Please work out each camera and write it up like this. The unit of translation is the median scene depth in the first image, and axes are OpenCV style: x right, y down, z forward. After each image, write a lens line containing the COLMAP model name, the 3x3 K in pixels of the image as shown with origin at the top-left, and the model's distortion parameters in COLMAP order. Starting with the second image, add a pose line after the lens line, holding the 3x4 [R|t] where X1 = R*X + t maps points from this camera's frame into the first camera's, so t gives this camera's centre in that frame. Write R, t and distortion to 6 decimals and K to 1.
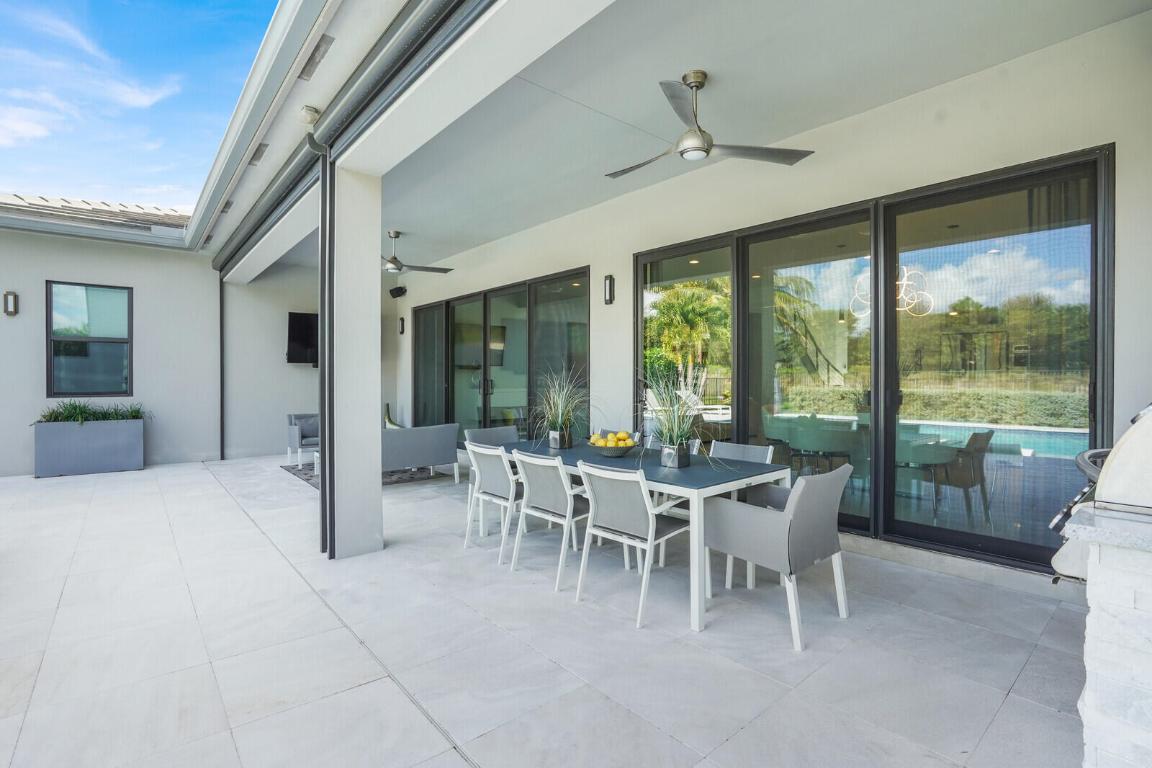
lens RADIAL K [[535.7, 0, 601.3], [0, 535.7, 382.2], [0, 0, 1]] dist [-0.059125, 0.011898]
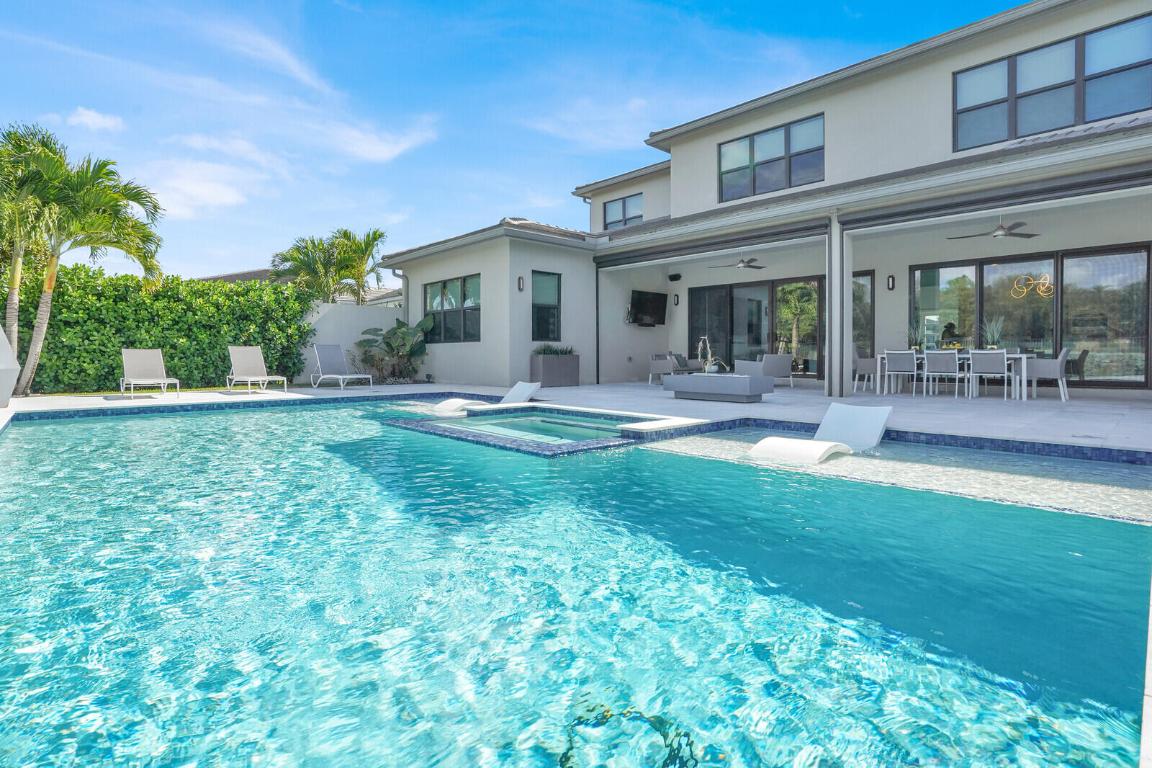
lens RADIAL K [[566.3, 0, 565.1], [0, 566.3, 364.0], [0, 0, 1]] dist [-0.073770, 0.026672]
pose [[0.999998, 0.001161, 0.001481, -0.951392], [-0.001169, 0.999982, 0.005877, 0.091982], [-0.001474, -0.005879, 0.999982, -0.823714]]
